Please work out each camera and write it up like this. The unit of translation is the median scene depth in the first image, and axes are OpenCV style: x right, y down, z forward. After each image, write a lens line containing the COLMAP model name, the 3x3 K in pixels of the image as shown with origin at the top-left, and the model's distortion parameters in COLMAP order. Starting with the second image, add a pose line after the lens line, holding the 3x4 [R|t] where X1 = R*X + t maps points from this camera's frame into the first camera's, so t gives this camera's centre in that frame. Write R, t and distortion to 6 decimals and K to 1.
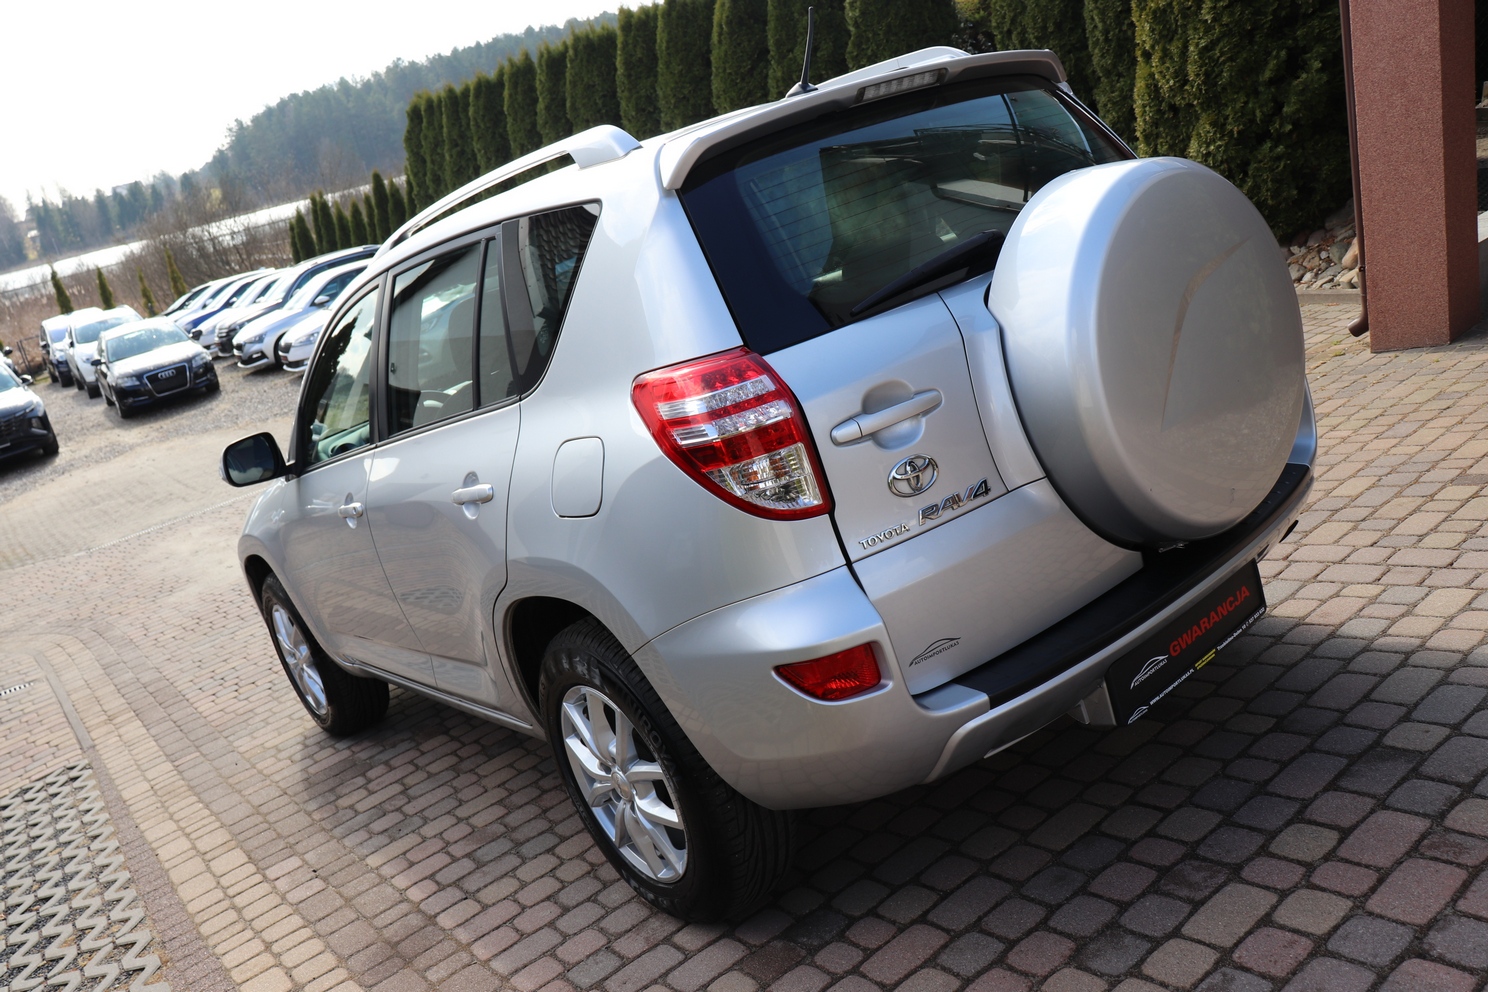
lens RADIAL K [[1227.3, 0, 702.2], [0, 1227.3, 485.2], [0, 0, 1]] dist [-0.184405, 0.159997]
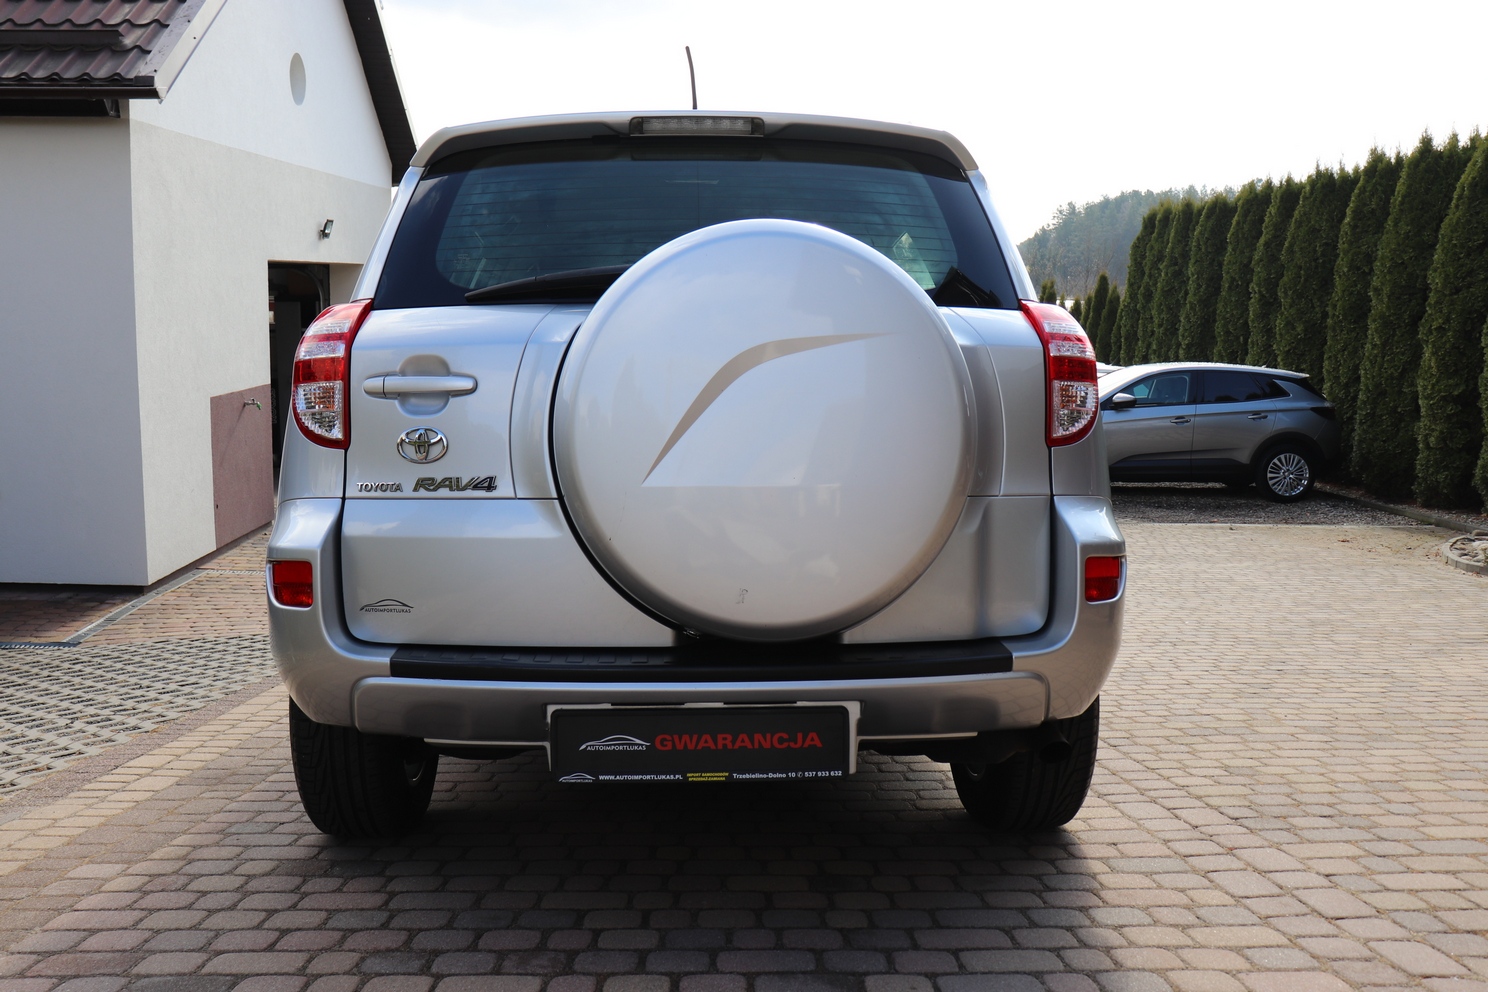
lens RADIAL K [[1329.3, 0, 730.4], [0, 1329.3, 482.9], [0, 0, 1]] dist [-0.115502, 0.038513]
pose [[0.802941, 0.308752, -0.509861, 0.781224], [-0.357855, 0.933775, 0.001899, -0.059608], [0.476682, 0.180931, 0.860255, 0.105904]]
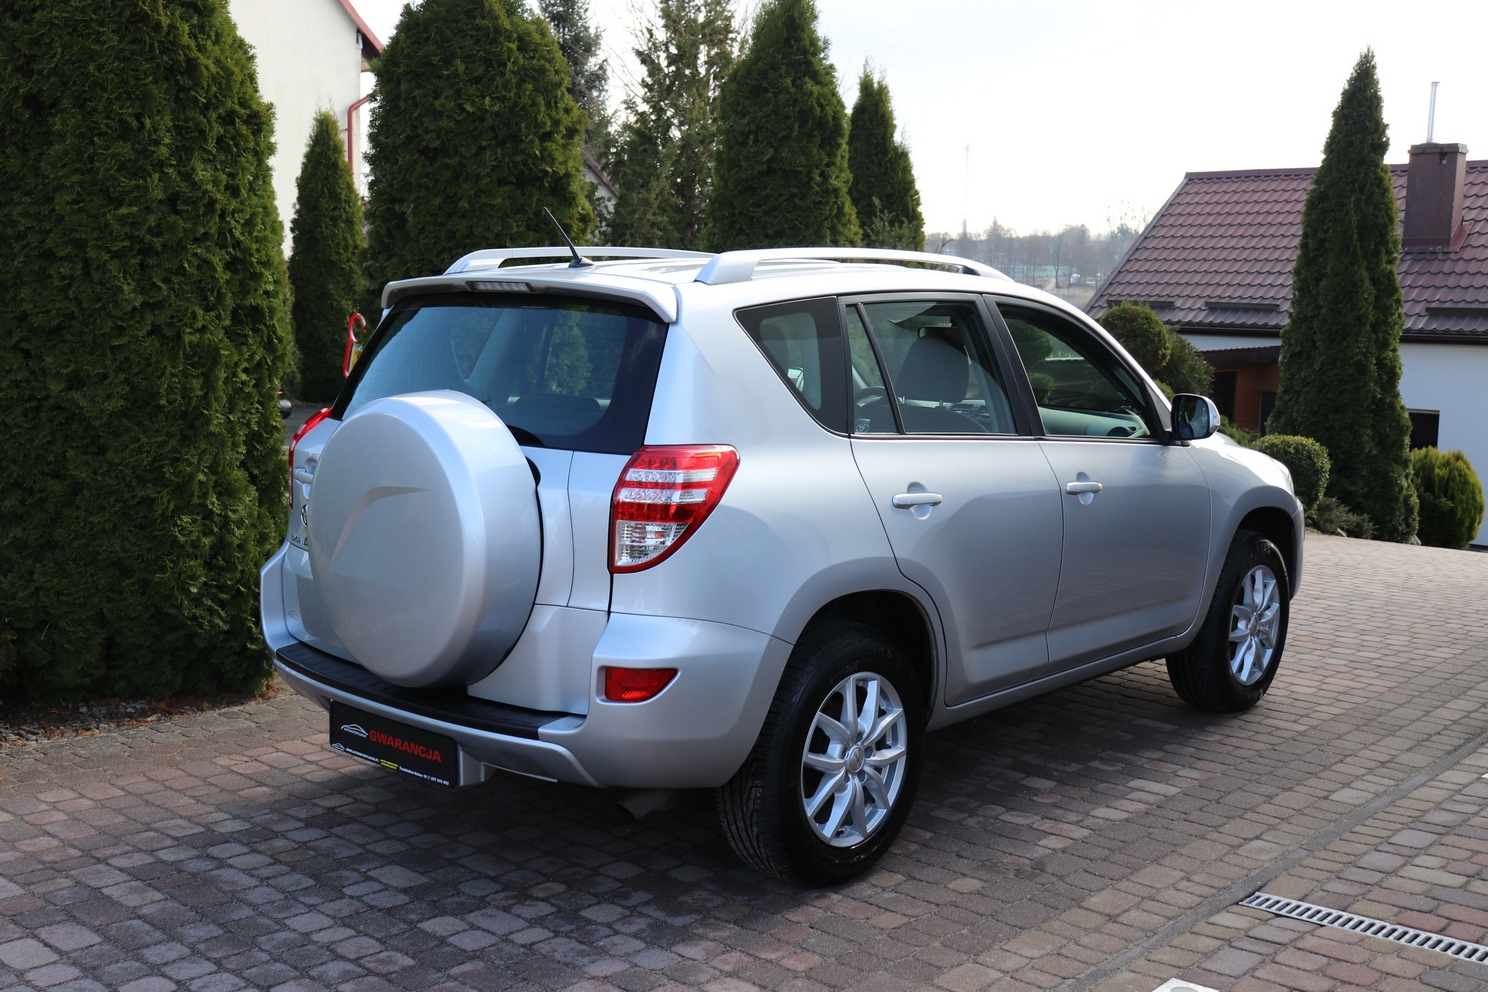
lens RADIAL K [[1545.6, 0, 745.4], [0, 1545.6, 498.3], [0, 0, 1]] dist [-0.050028, 0.000000]
pose [[0.236085, 0.426181, -0.873289, 1.690114], [-0.297136, 0.887308, 0.352695, -0.751609], [0.925188, 0.176220, 0.336114, 0.661631]]
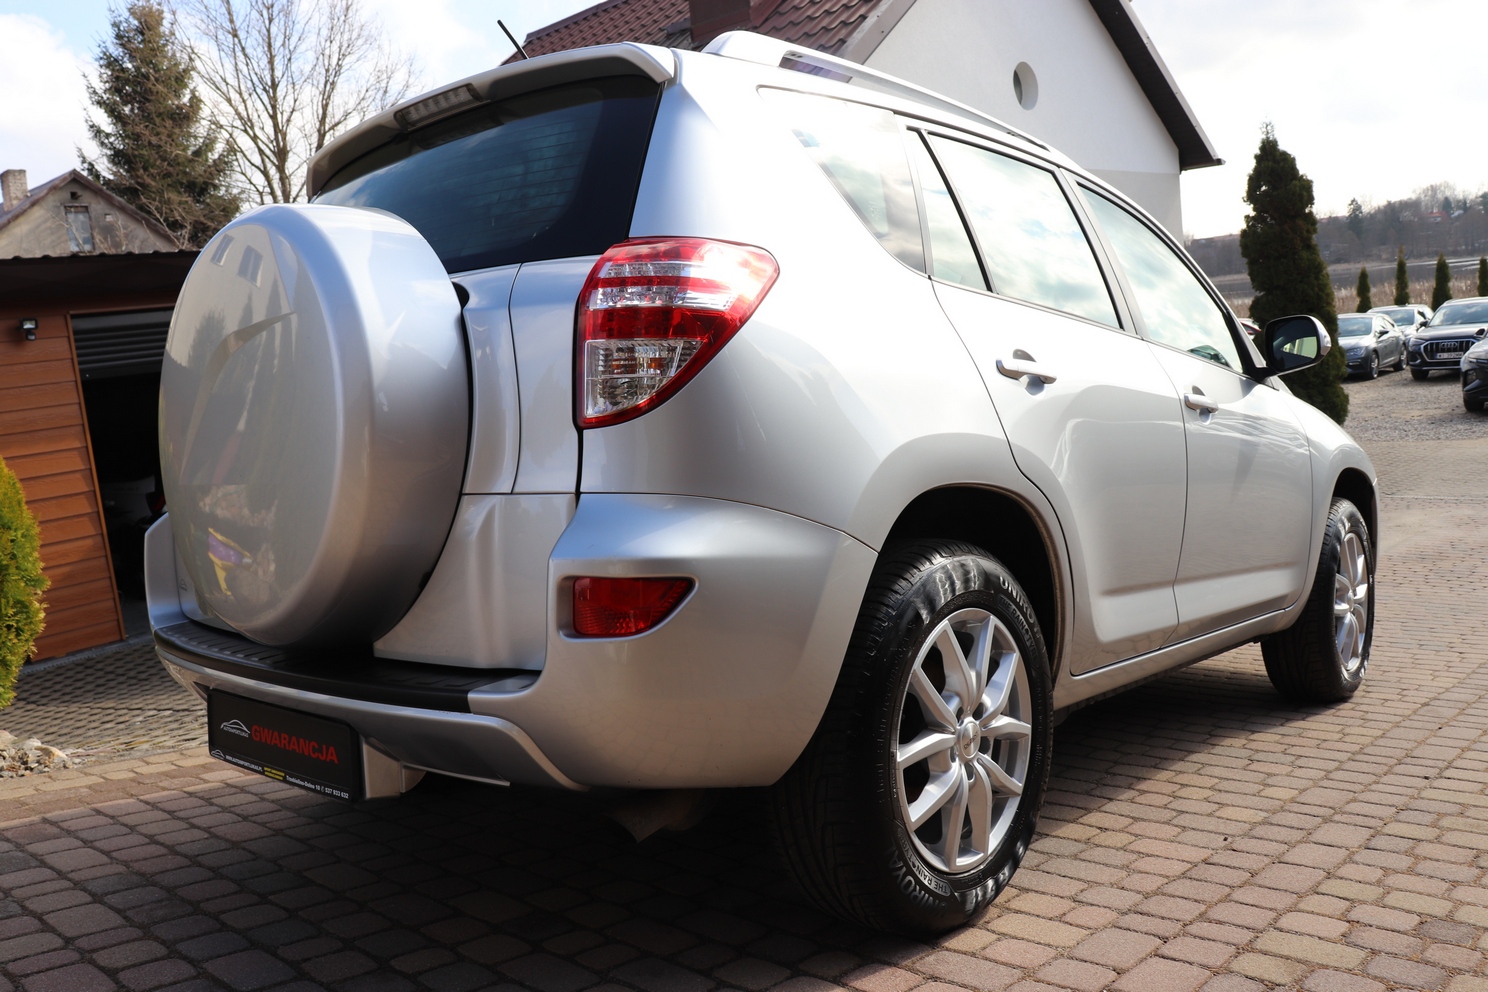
lens RADIAL K [[1227.3, 0, 738.2], [0, 1227.3, 487.3], [0, 0, 1]] dist [-0.184405, 0.159997]
pose [[0.240039, 0.322998, -0.915453, 1.117659], [-0.251946, 0.931438, 0.262576, -0.333336], [0.937499, 0.167616, 0.304959, 0.911979]]
